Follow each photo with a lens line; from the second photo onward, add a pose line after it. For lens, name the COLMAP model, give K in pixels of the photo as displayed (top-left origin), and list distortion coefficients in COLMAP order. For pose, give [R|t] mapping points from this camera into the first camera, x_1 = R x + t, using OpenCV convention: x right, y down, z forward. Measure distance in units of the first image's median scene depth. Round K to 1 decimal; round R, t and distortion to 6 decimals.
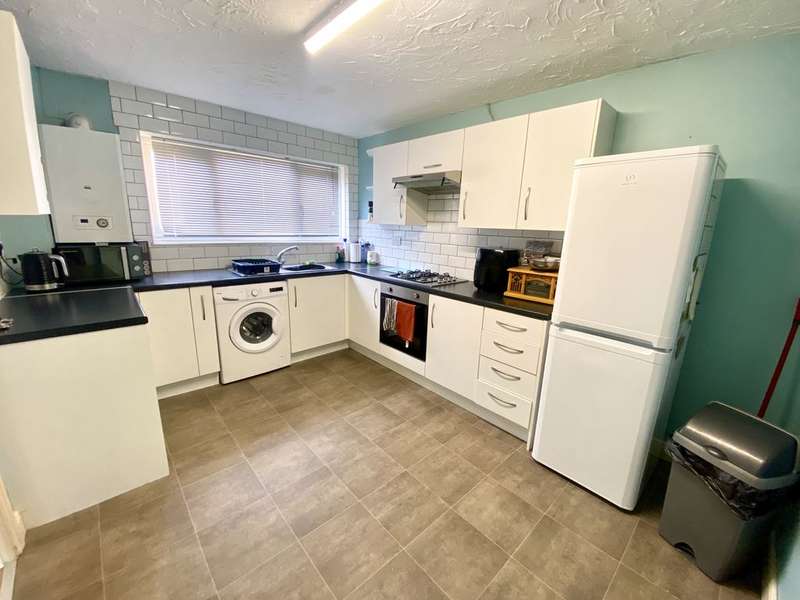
lens RADIAL K [[326.0, 0, 400.0], [0, 326.0, 300.0], [0, 0, 1]] dist [0.028762, -0.022684]
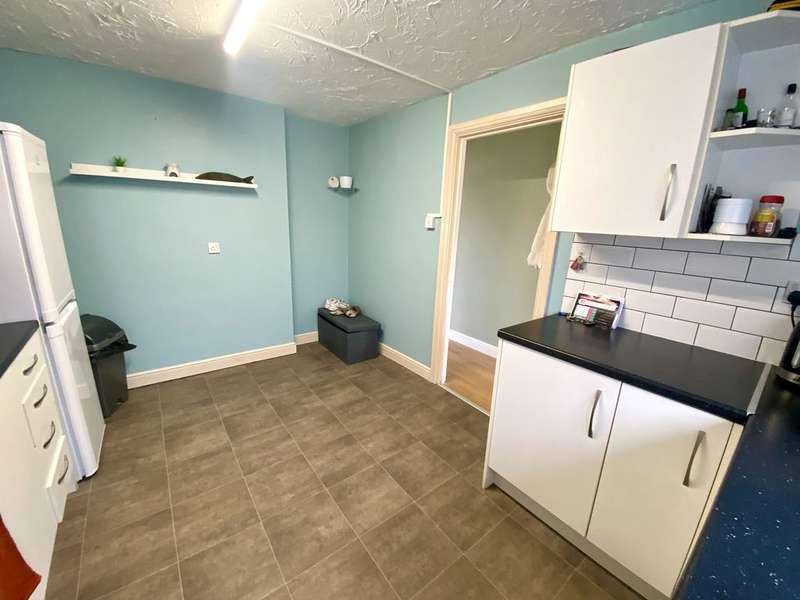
lens RADIAL K [[326.0, 0, 400.0], [0, 326.0, 300.0], [0, 0, 1]] dist [0.028762, -0.022684]
pose [[-0.993435, -0.093117, 0.066451, -0.507136], [-0.052034, 0.885131, 0.462424, -0.451407], [-0.101877, 0.455931, -0.884165, 1.777714]]
